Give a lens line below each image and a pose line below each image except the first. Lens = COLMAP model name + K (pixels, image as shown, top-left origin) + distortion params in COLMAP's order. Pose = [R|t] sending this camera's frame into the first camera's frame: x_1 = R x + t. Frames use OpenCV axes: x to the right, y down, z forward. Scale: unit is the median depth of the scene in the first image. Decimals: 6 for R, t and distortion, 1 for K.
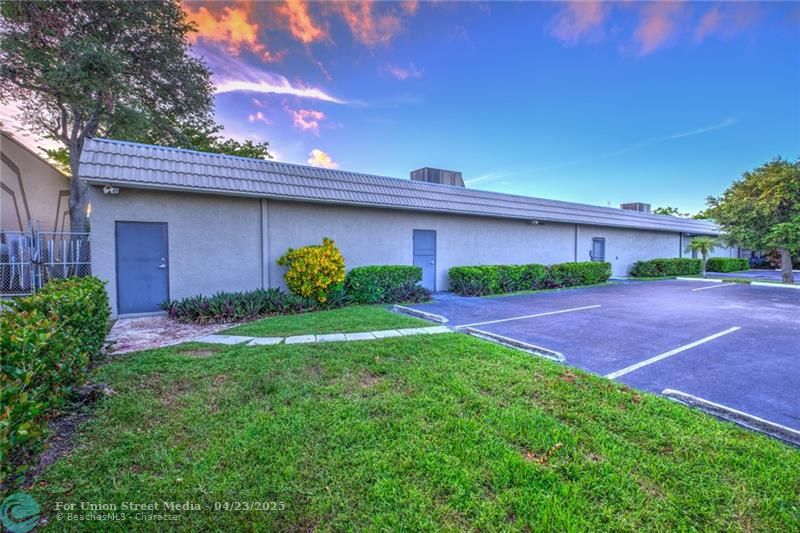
lens RADIAL K [[347.9, 0, 383.0], [0, 347.9, 266.3], [0, 0, 1]] dist [-0.003110, 0.000591]
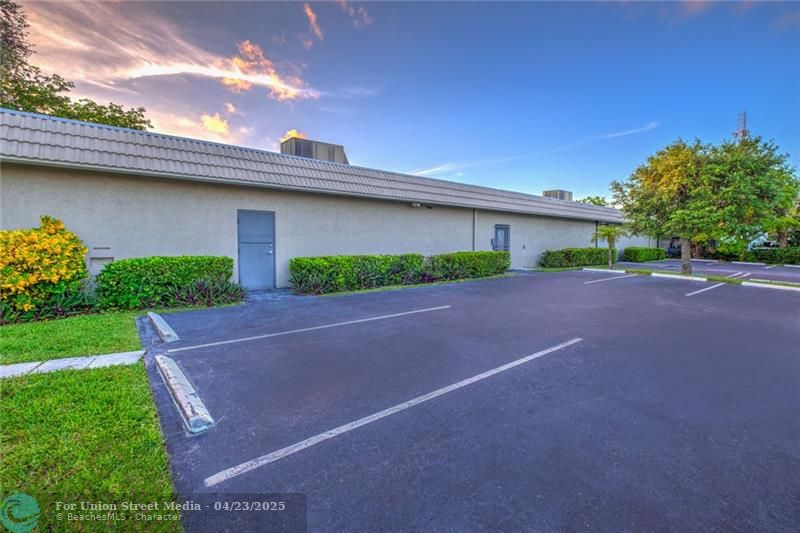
lens RADIAL K [[338.8, 0, 398.6], [0, 338.8, 260.9], [0, 0, 1]] dist [0.003220, 0.000410]
pose [[0.994452, -0.001552, 0.105184, 0.270492], [-0.000284, 0.999848, 0.017435, -0.003203], [-0.105195, -0.017368, 0.994300, 0.150363]]
